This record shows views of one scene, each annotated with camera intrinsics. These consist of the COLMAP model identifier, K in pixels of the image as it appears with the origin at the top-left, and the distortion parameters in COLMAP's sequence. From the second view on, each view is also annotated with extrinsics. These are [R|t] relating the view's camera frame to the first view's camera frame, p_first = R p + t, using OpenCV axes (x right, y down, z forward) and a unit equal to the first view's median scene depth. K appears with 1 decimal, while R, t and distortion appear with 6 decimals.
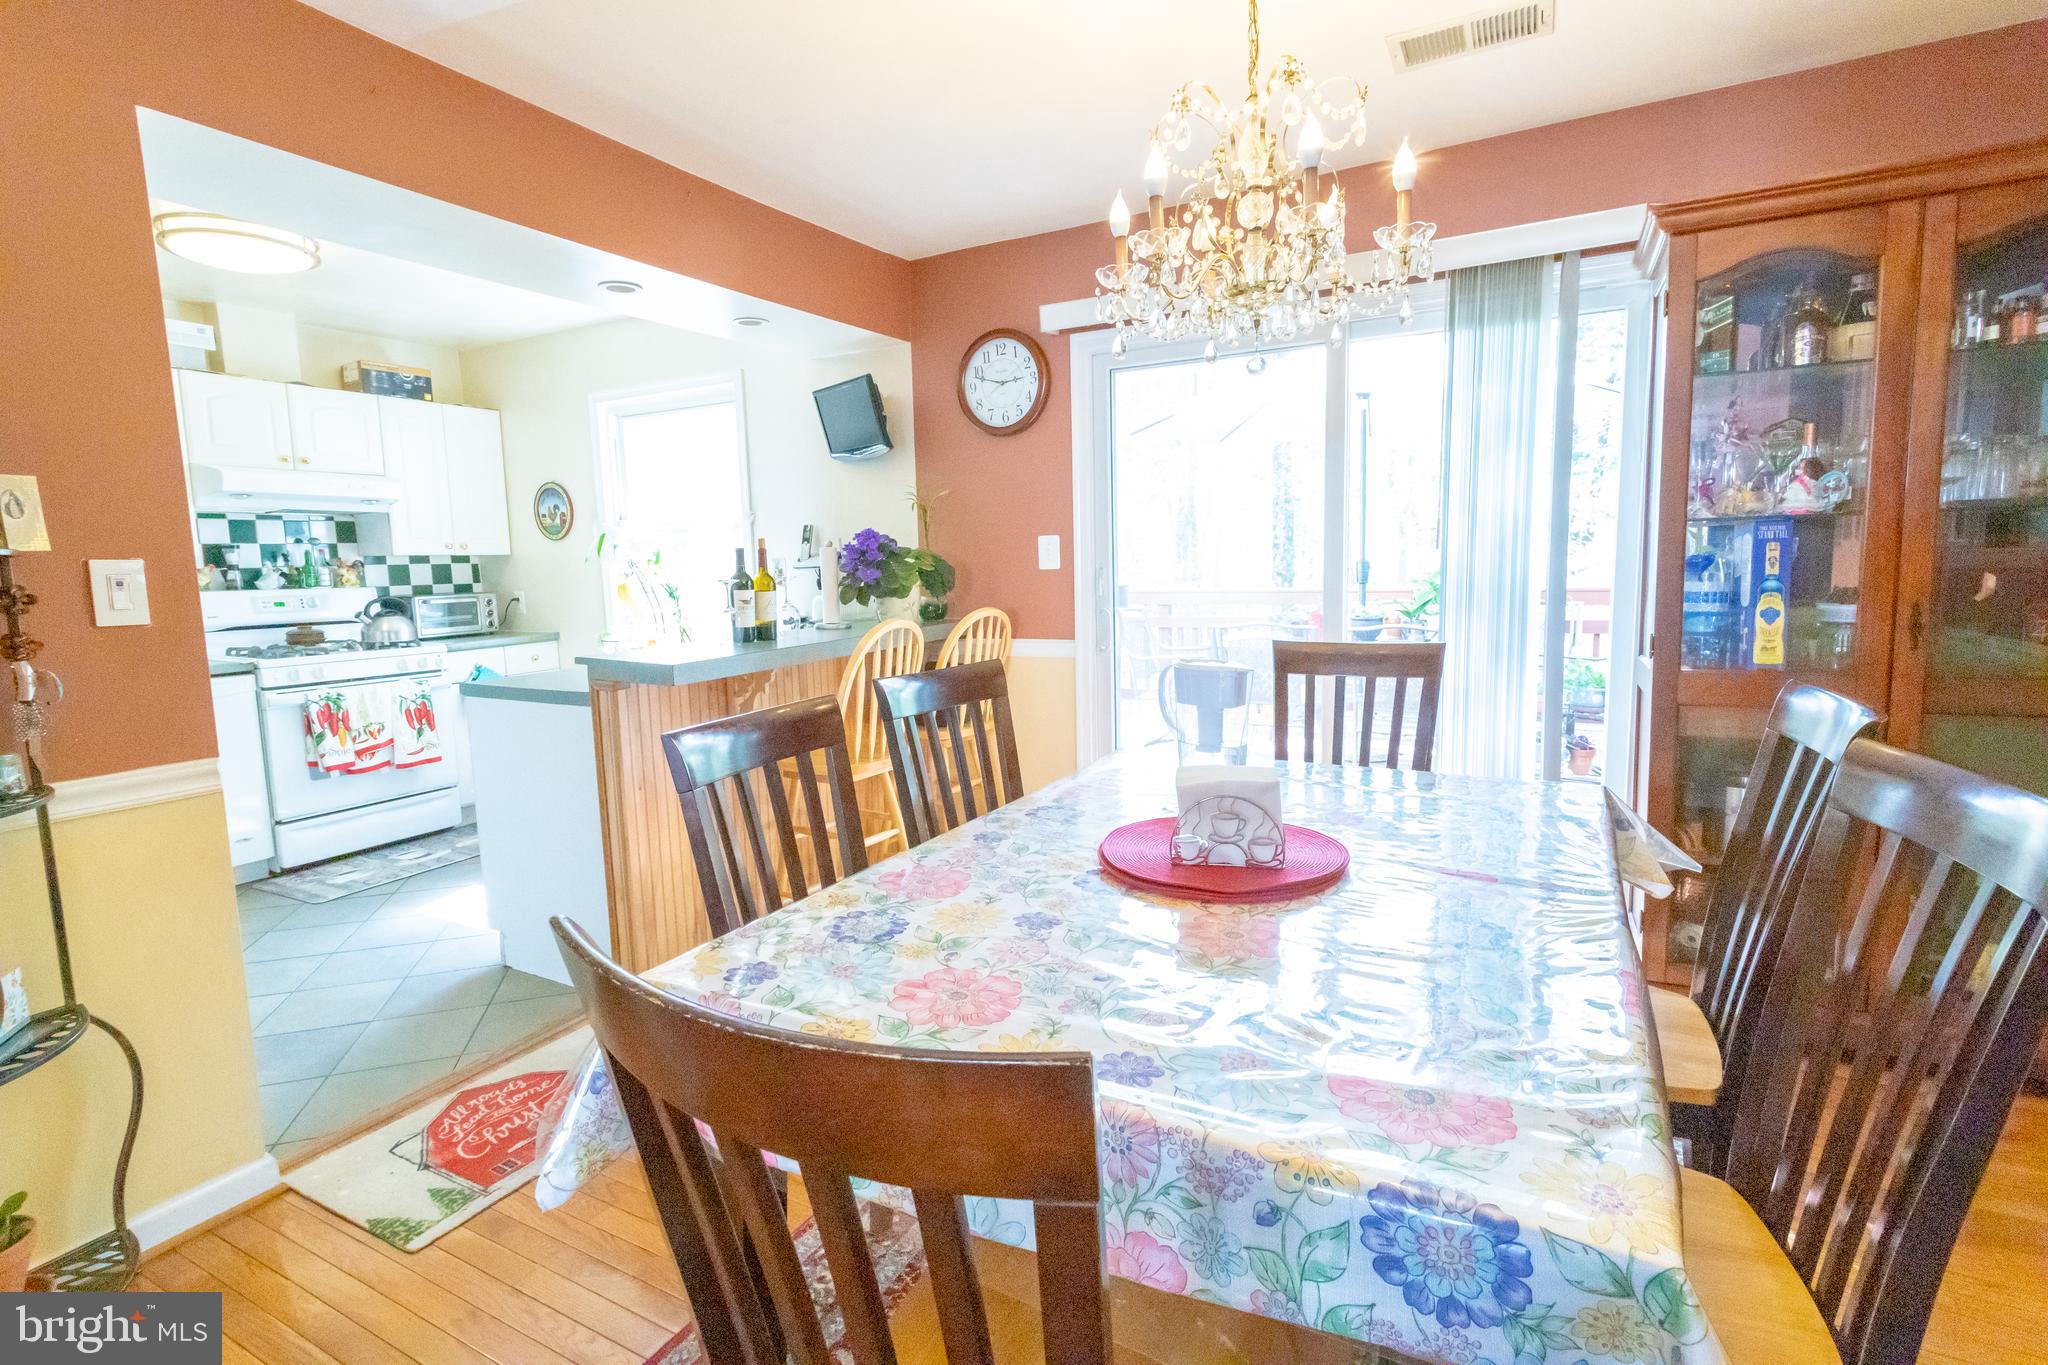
lens RADIAL K [[965.5, 0, 1027.4], [0, 965.5, 675.9], [0, 0, 1]] dist [-0.002769, 0.002526]
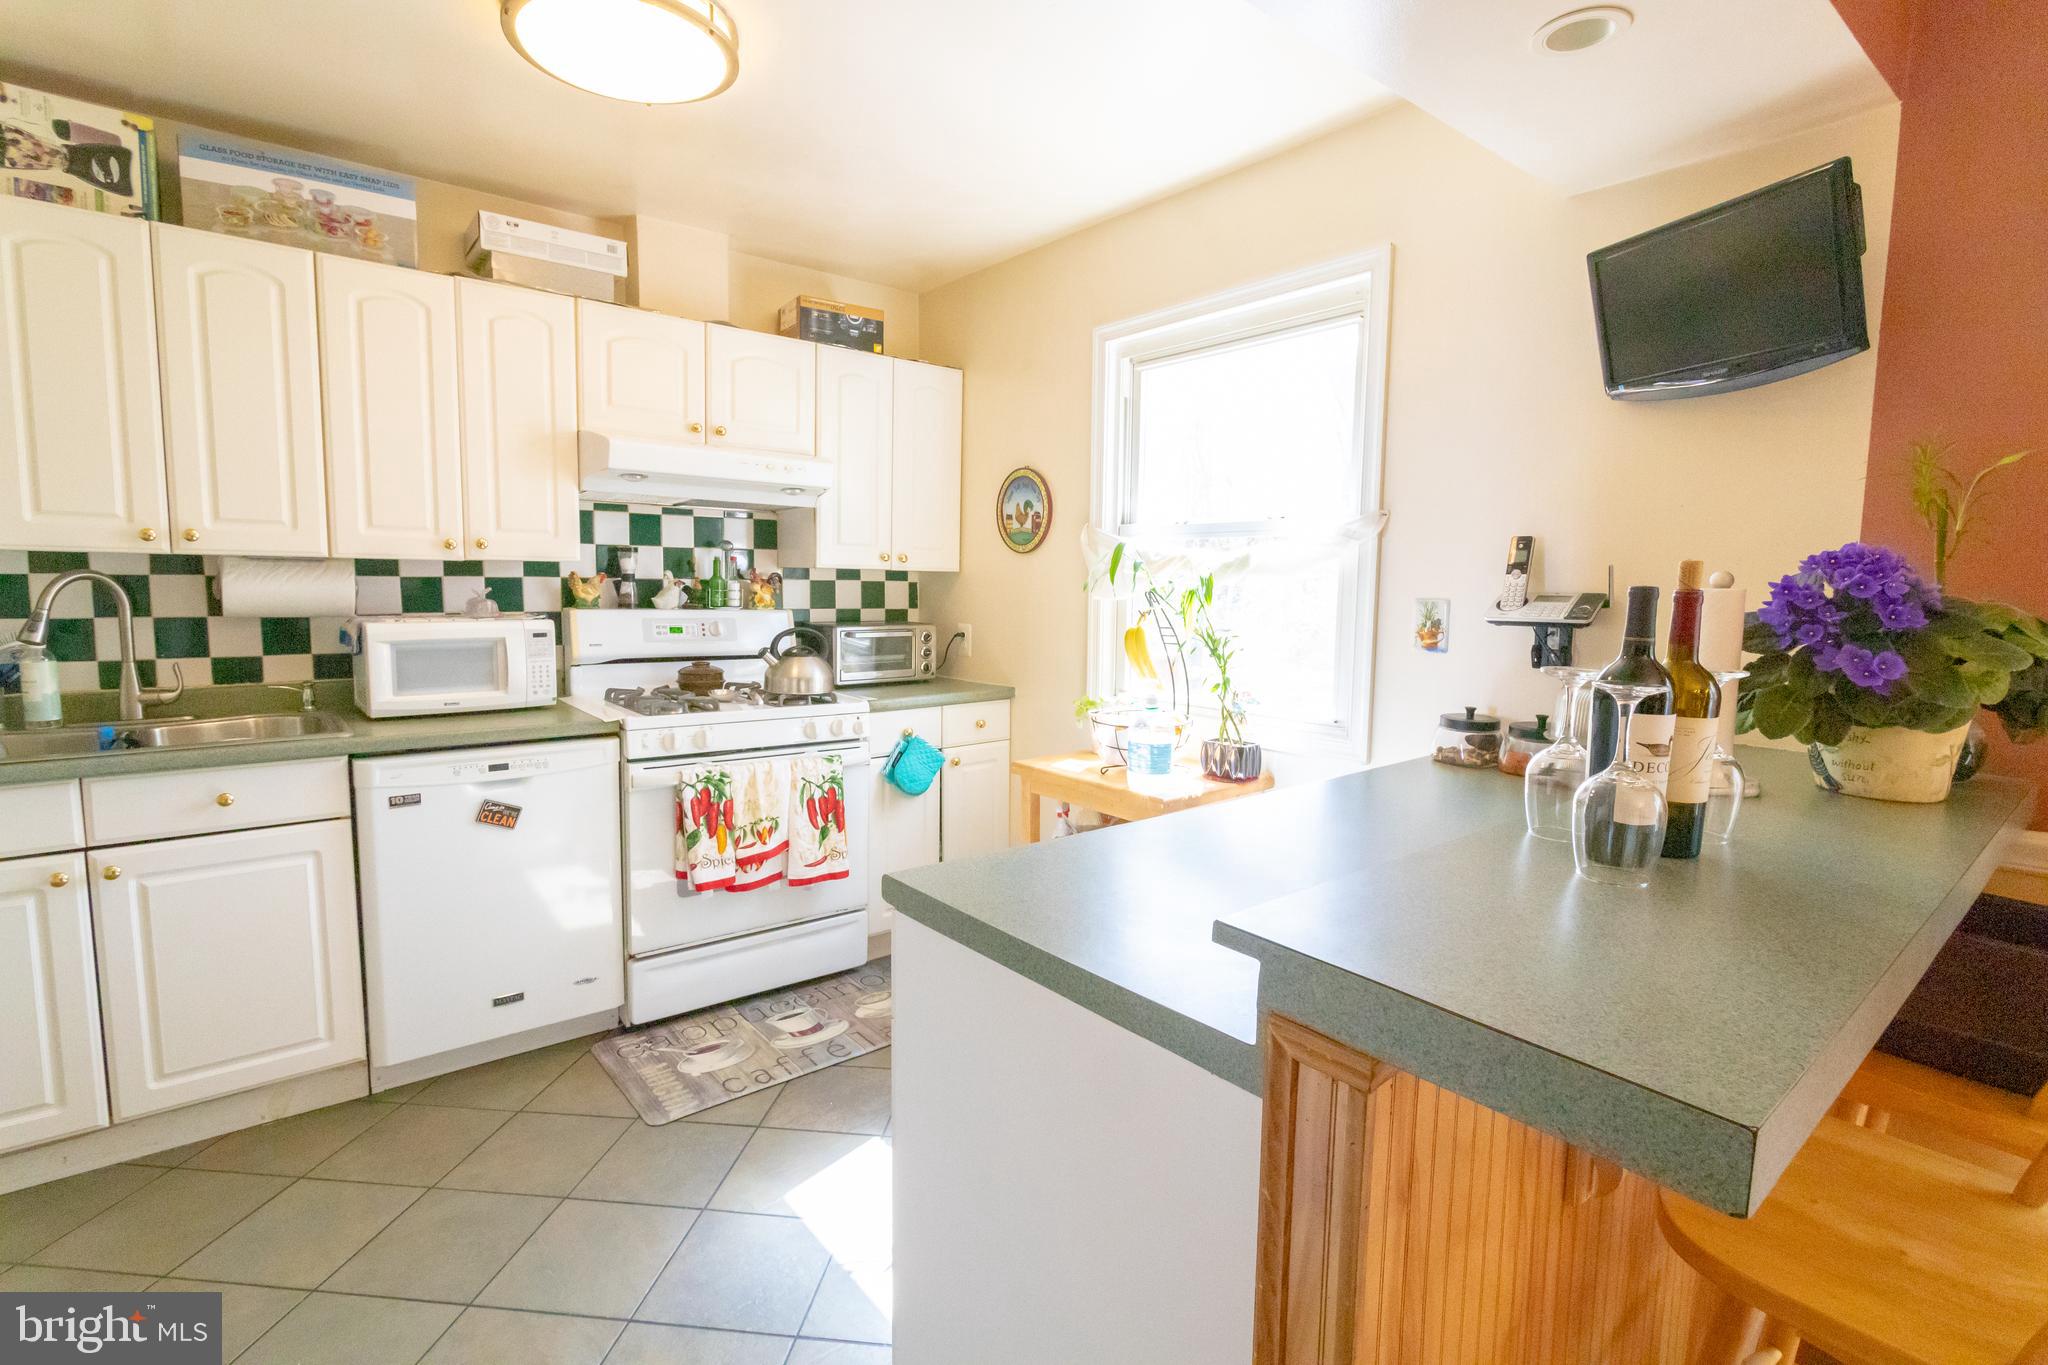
lens RADIAL K [[965.5, 0, 1017.2], [0, 965.5, 675.7], [0, 0, 1]] dist [-0.002769, 0.002526]
pose [[0.921702, 0.076668, -0.380247, -0.260045], [-0.085810, 0.996286, -0.007123, -0.057021], [0.378289, 0.039195, 0.924857, 0.427564]]
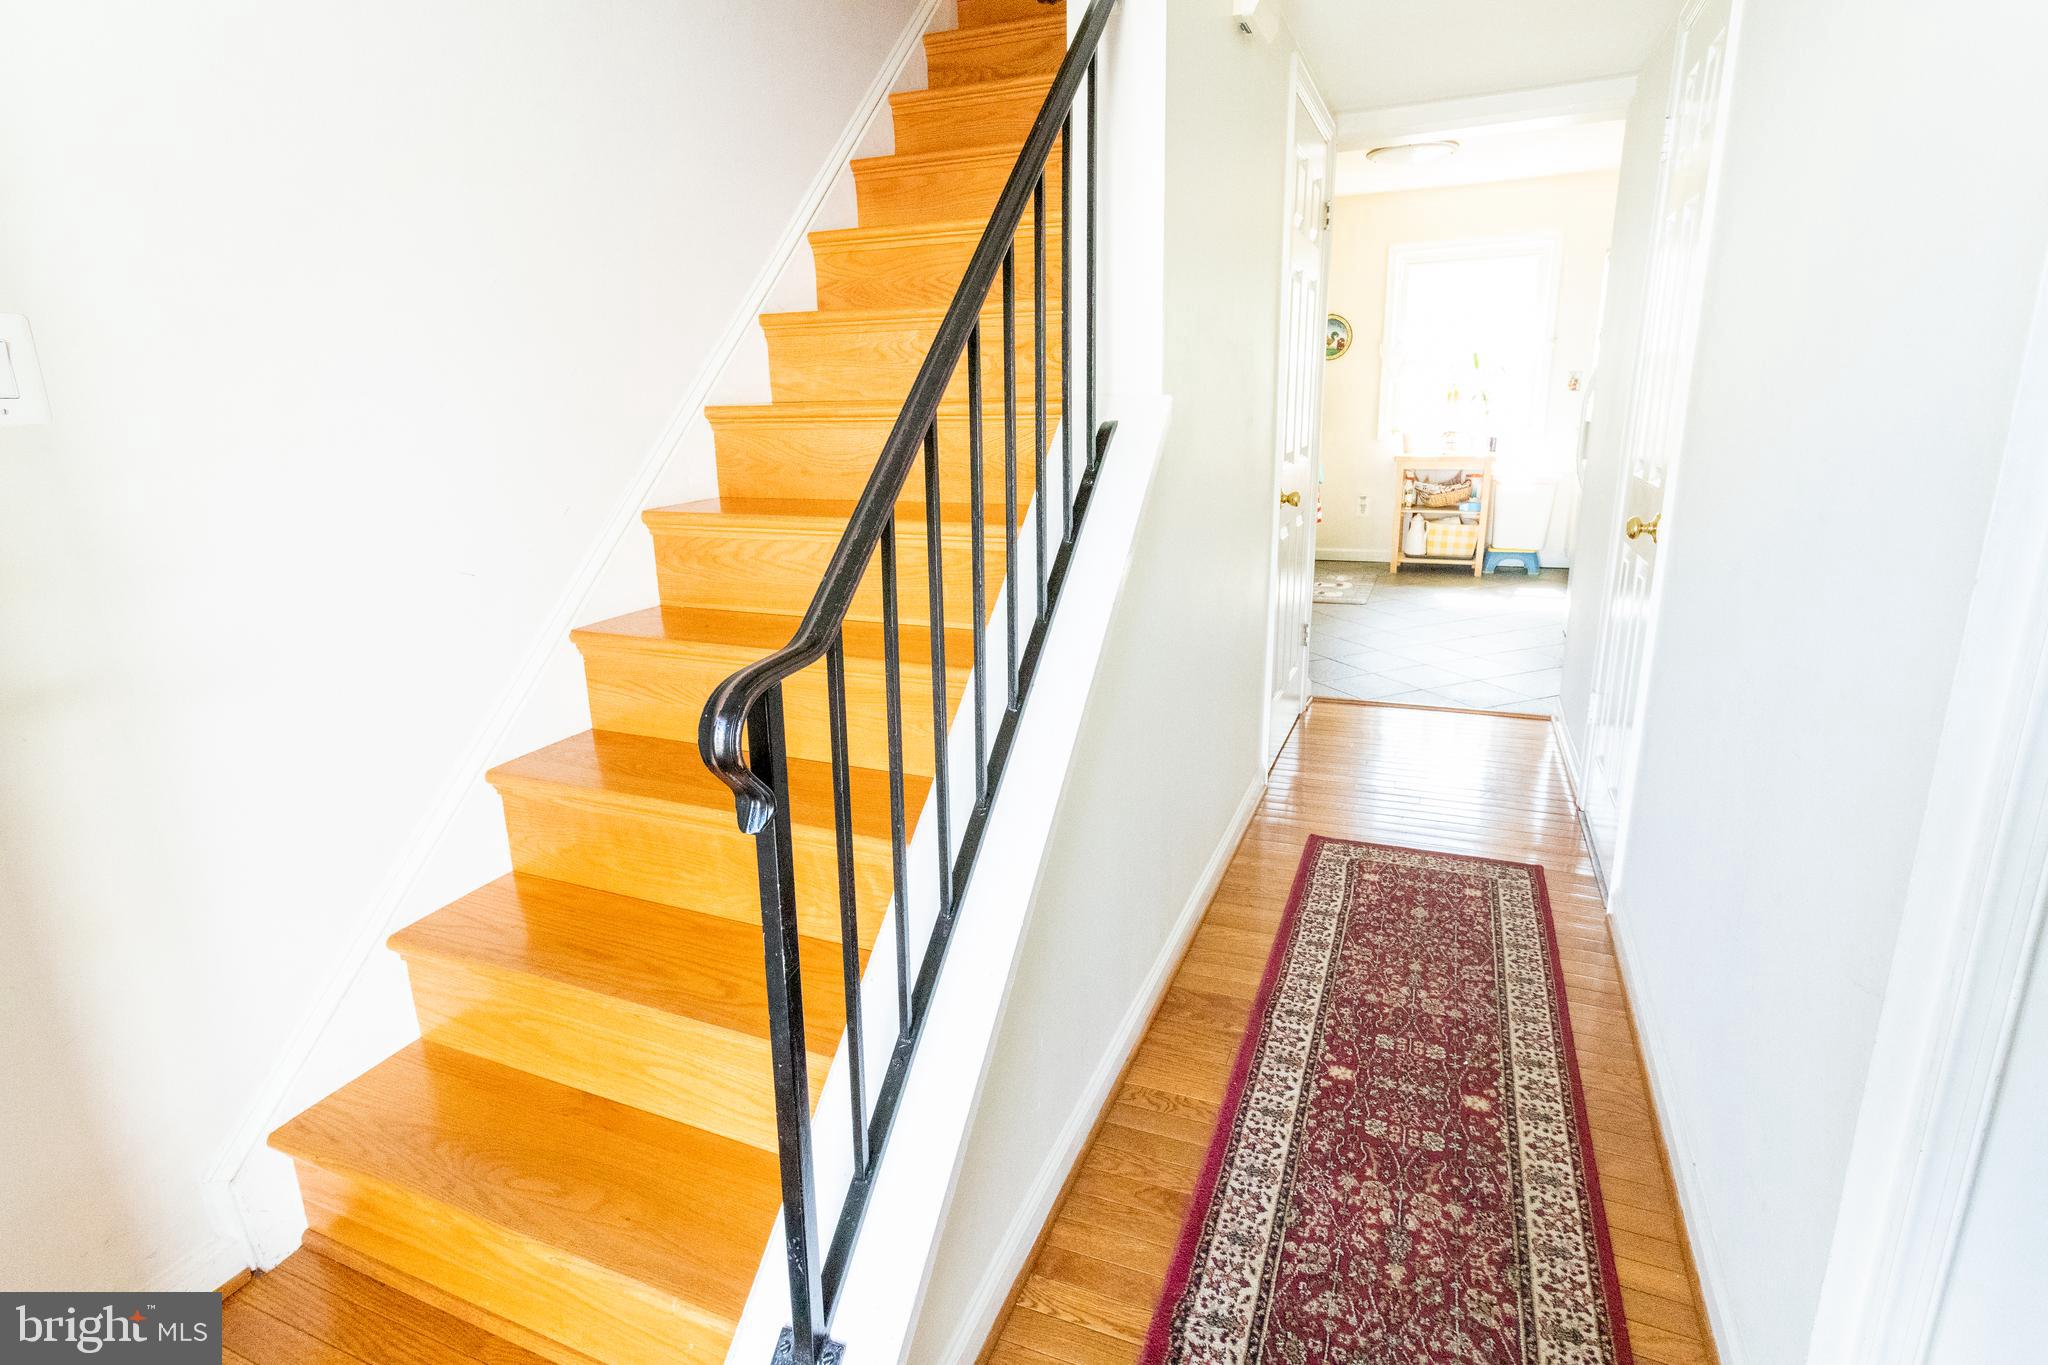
lens RADIAL K [[965.5, 0, 1036.0], [0, 965.5, 676.6], [0, 0, 1]] dist [-0.002769, 0.002526]
pose [[0.993578, -0.024887, 0.110380, -1.190917], [0.009888, 0.990877, 0.134406, 0.121792], [-0.112718, -0.132452, 0.984759, -0.355670]]
